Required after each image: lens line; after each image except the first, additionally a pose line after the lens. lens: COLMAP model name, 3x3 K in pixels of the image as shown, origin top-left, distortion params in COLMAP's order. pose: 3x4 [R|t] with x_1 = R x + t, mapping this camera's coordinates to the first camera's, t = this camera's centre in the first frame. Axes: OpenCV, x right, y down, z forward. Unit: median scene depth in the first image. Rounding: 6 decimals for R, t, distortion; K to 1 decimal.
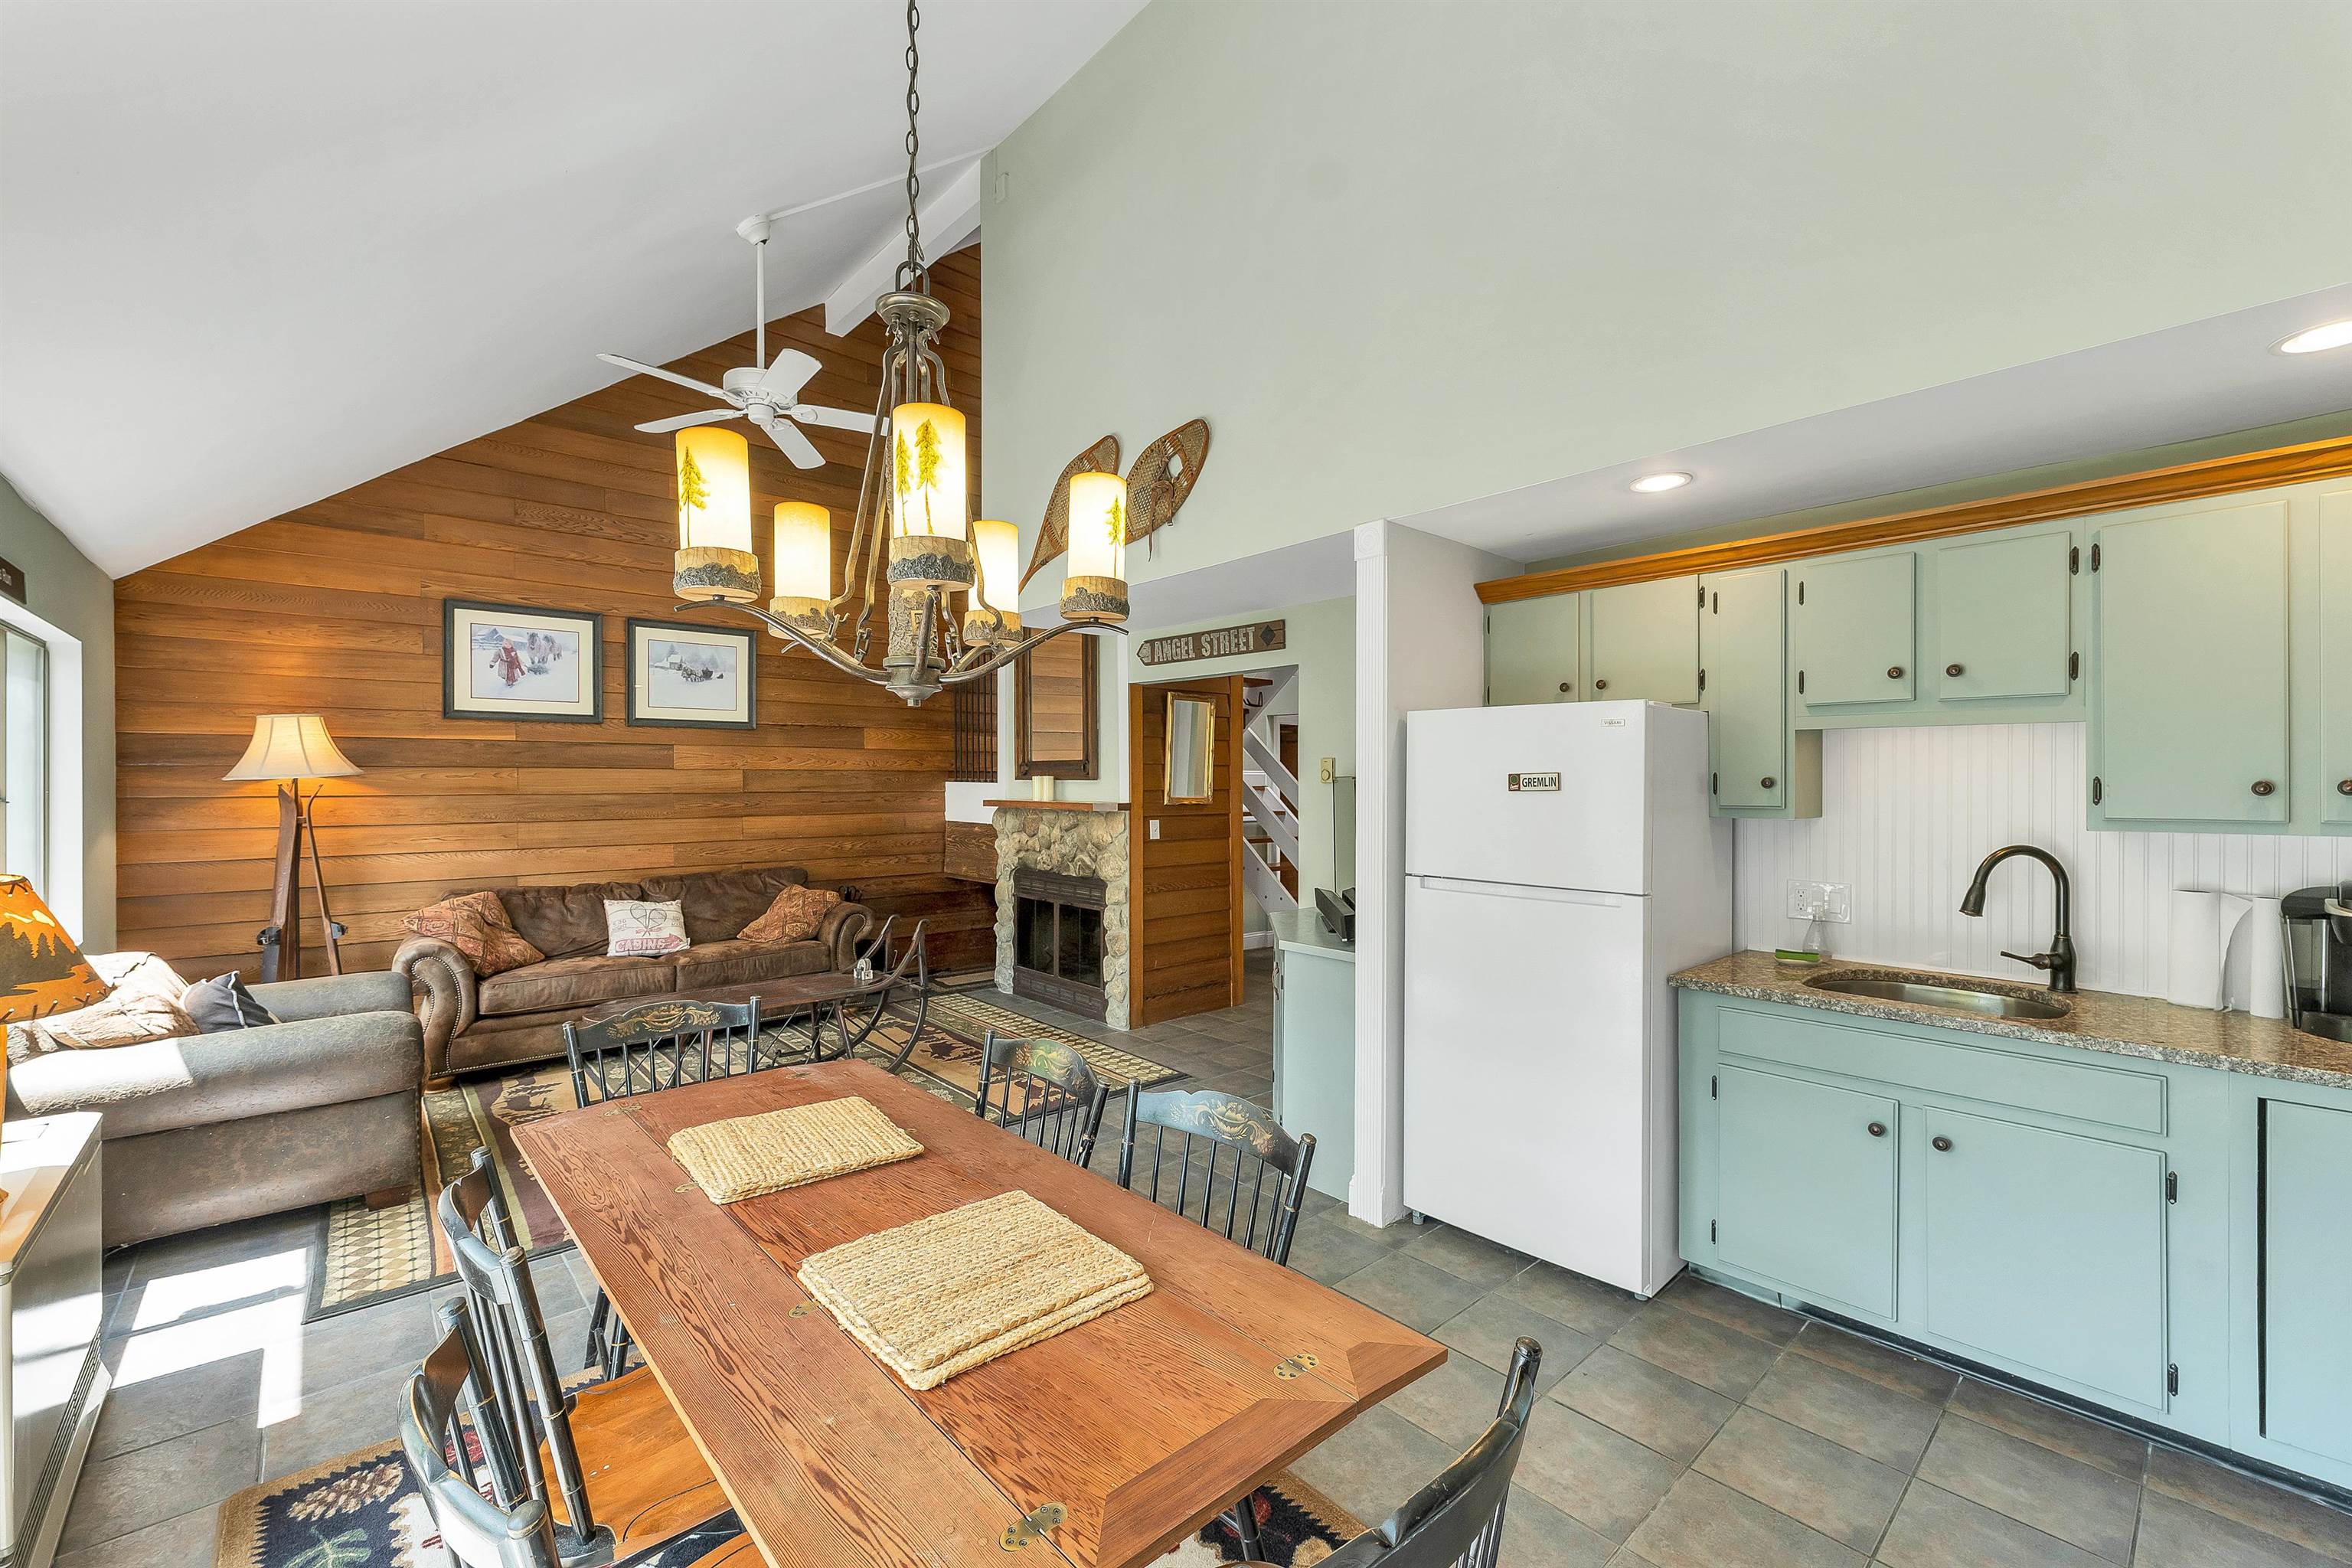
lens RADIAL K [[954.3, 0, 1177.0], [0, 954.3, 783.6], [0, 0, 1]] dist [0.003181, 0.000213]
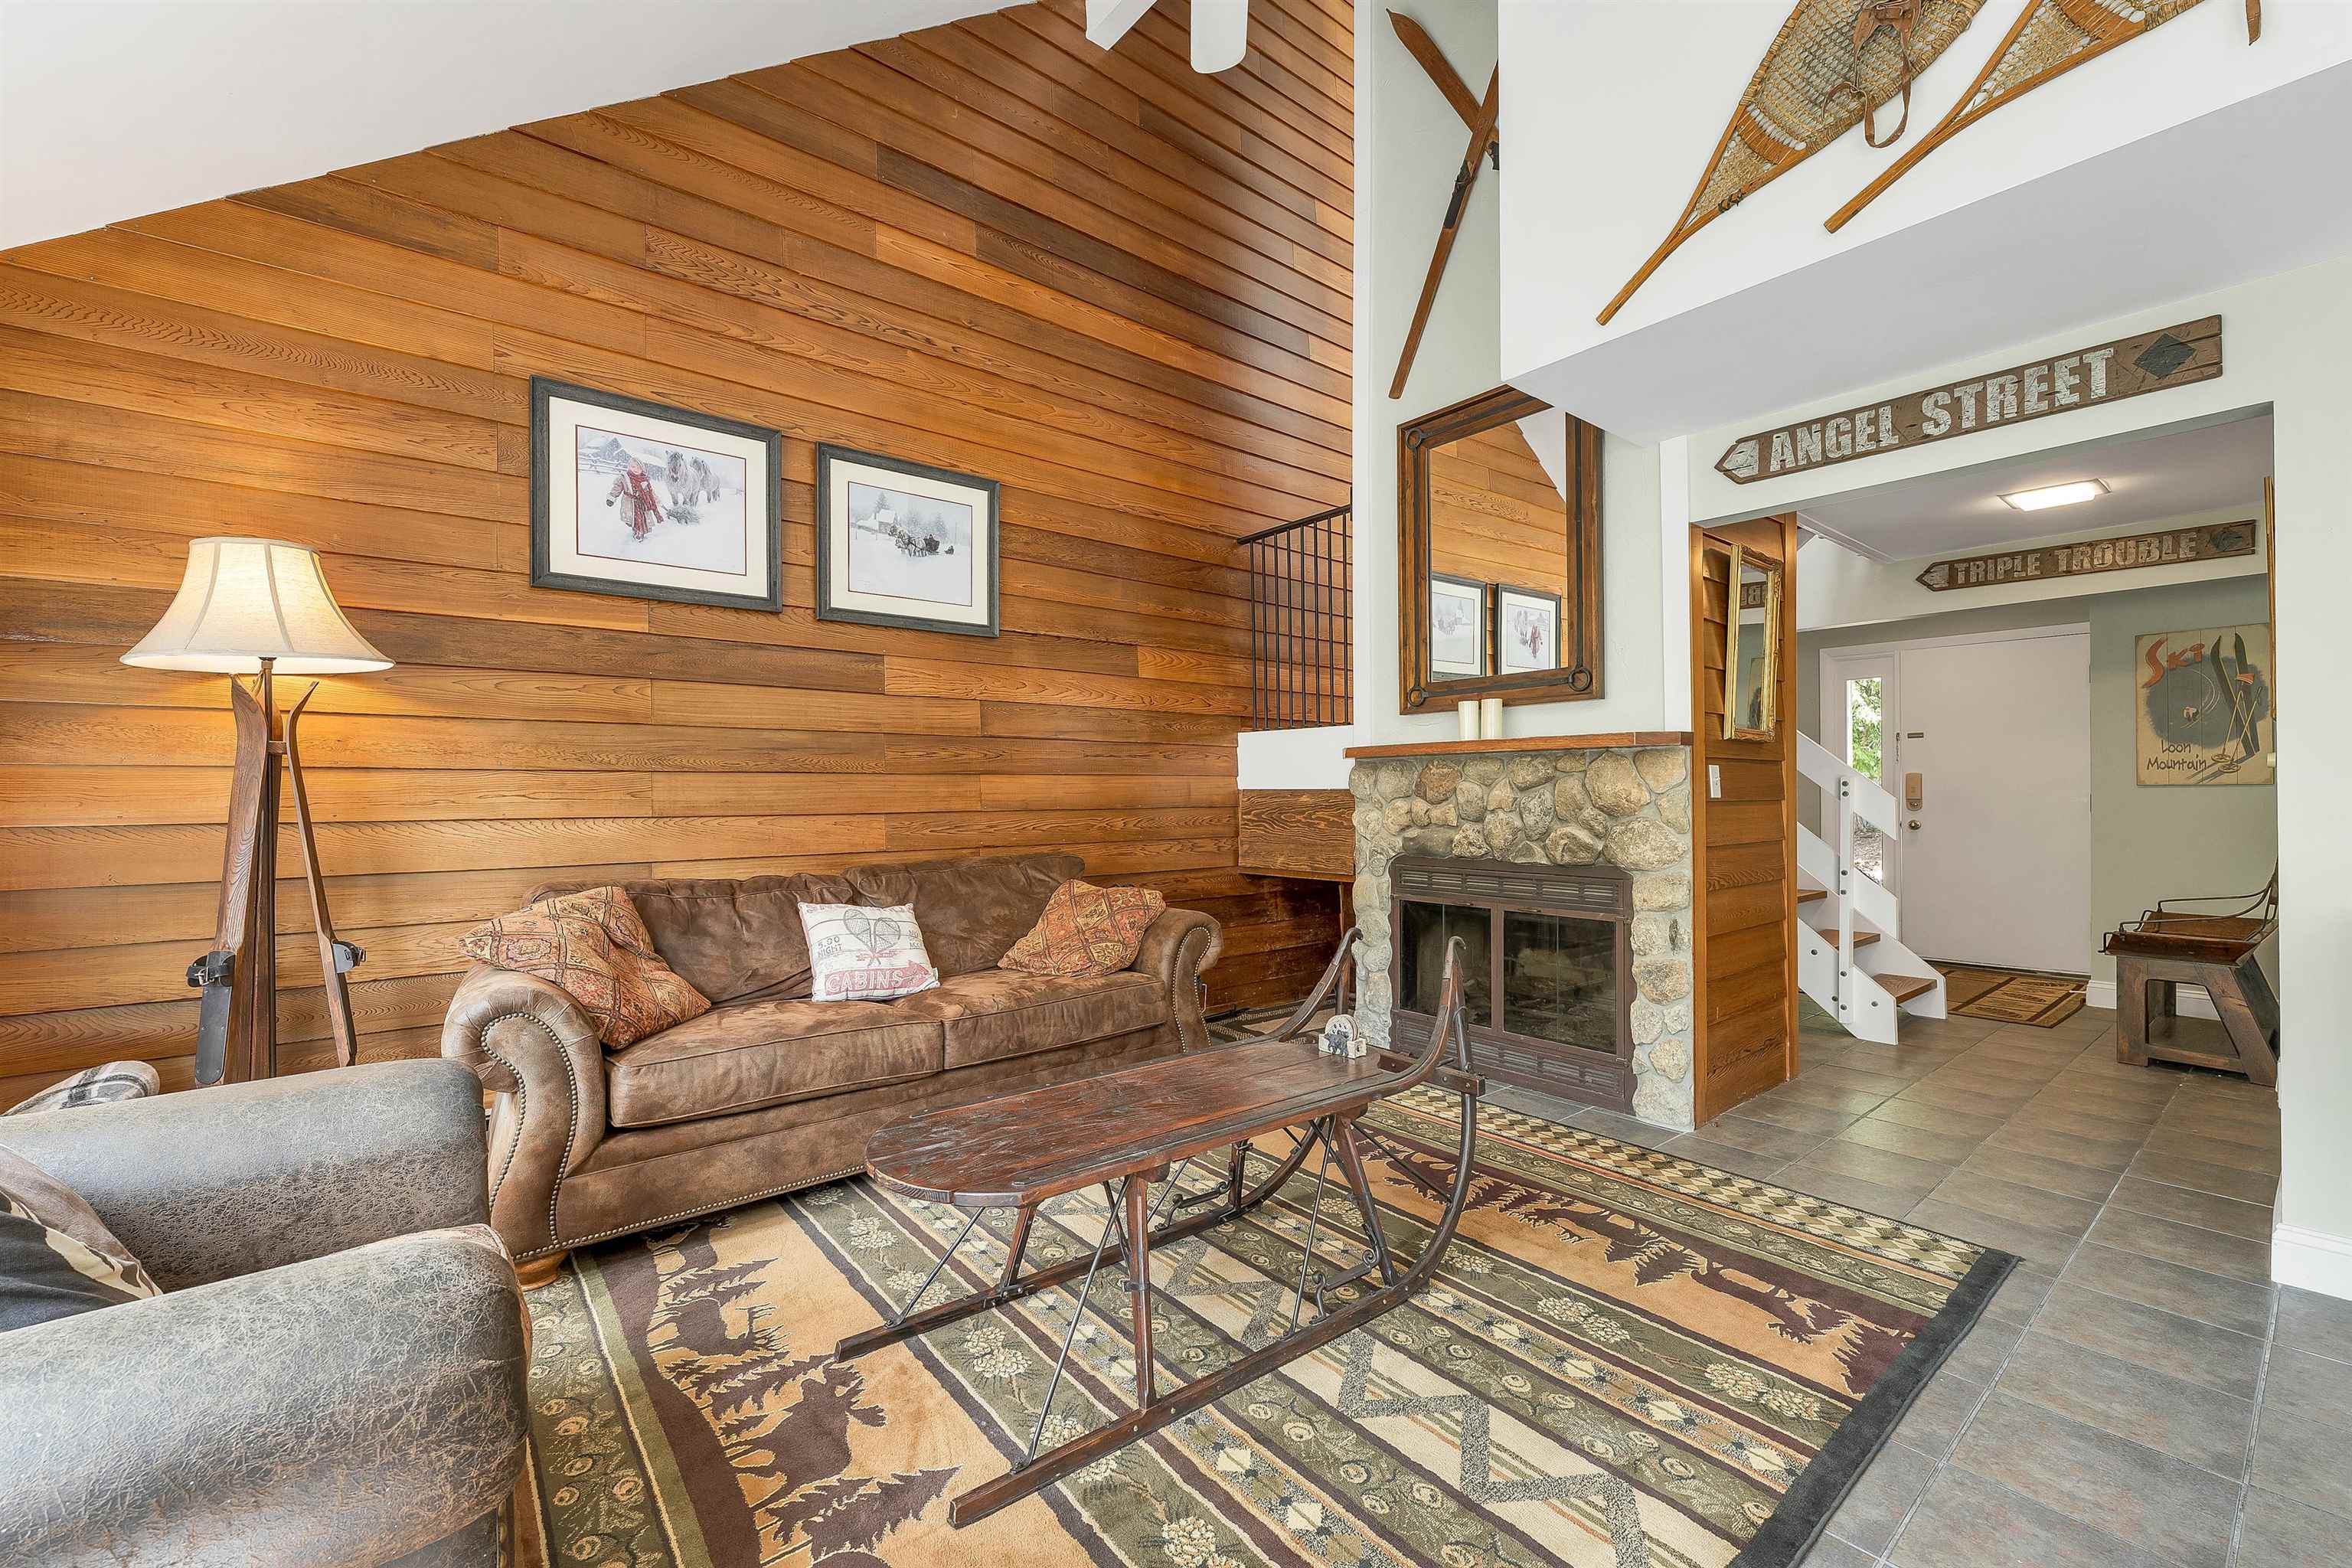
lens RADIAL K [[958.9, 0, 1176.6], [0, 958.9, 795.6], [0, 0, 1]] dist [0.000548, -0.000193]
pose [[0.998911, -0.006837, -0.046145, -0.348318], [0.006715, 0.999974, -0.002800, 0.060614], [0.046163, 0.002487, 0.998931, 0.434642]]
